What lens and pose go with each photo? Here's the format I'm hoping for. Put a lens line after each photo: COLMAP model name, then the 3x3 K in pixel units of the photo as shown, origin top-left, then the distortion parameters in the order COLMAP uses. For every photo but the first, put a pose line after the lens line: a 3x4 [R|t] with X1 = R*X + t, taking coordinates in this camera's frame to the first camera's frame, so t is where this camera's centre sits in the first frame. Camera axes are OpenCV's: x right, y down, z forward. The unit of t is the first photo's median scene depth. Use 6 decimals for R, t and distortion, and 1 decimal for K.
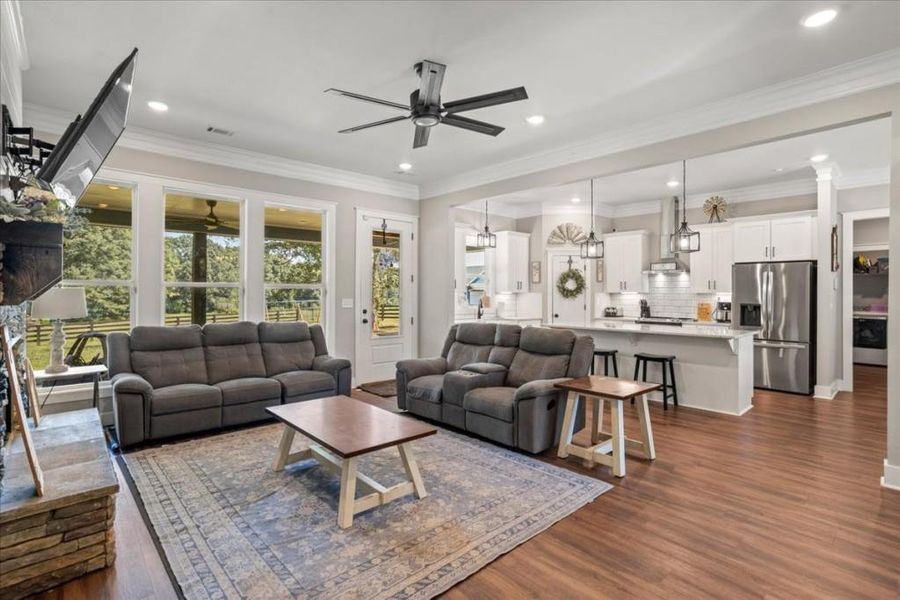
lens RADIAL K [[435.5, 0, 454.4], [0, 435.5, 288.8], [0, 0, 1]] dist [-0.056336, 0.038313]
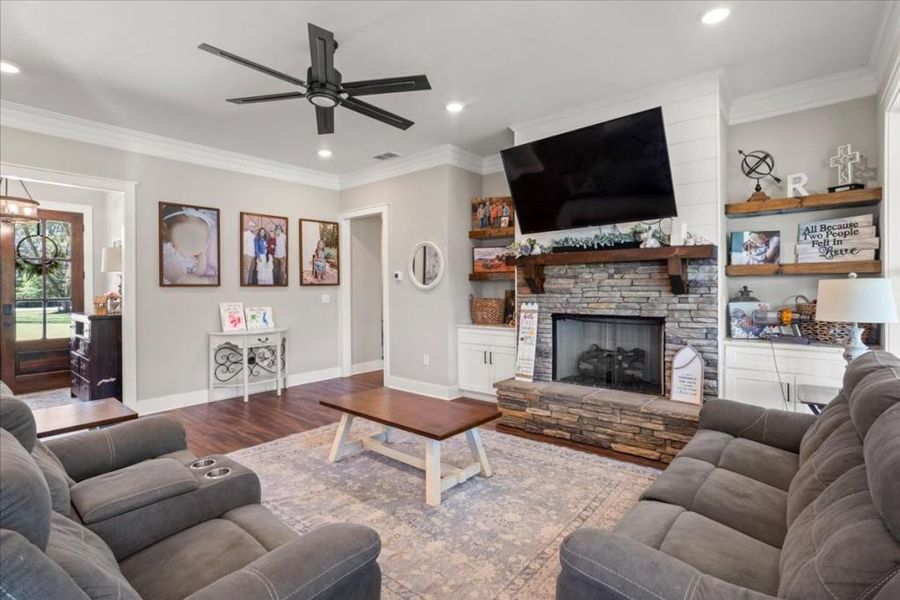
lens RADIAL K [[435.5, 0, 454.4], [0, 435.5, 288.8], [0, 0, 1]] dist [-0.056336, 0.038313]
pose [[-0.991391, 0.002662, -0.130904, -0.110677], [0.003832, 0.999955, -0.008682, 0.010444], [0.130875, -0.009109, -0.991357, 0.970437]]
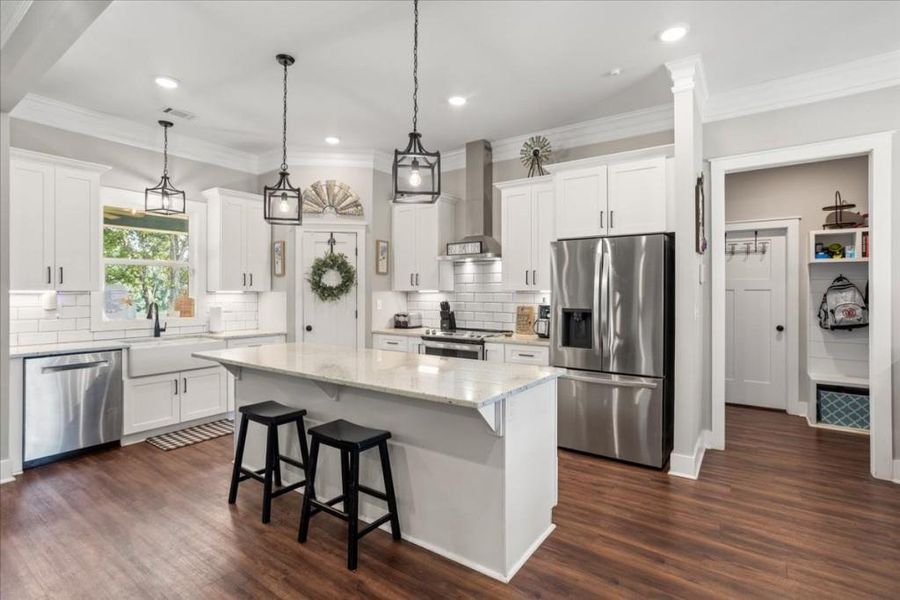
lens RADIAL K [[435.5, 0, 454.4], [0, 435.5, 288.8], [0, 0, 1]] dist [-0.056336, 0.038313]
pose [[0.978289, -0.003331, 0.207220, 0.388065], [0.002885, 0.999993, 0.002450, 0.005578], [-0.207227, -0.001799, 0.978291, 0.437025]]
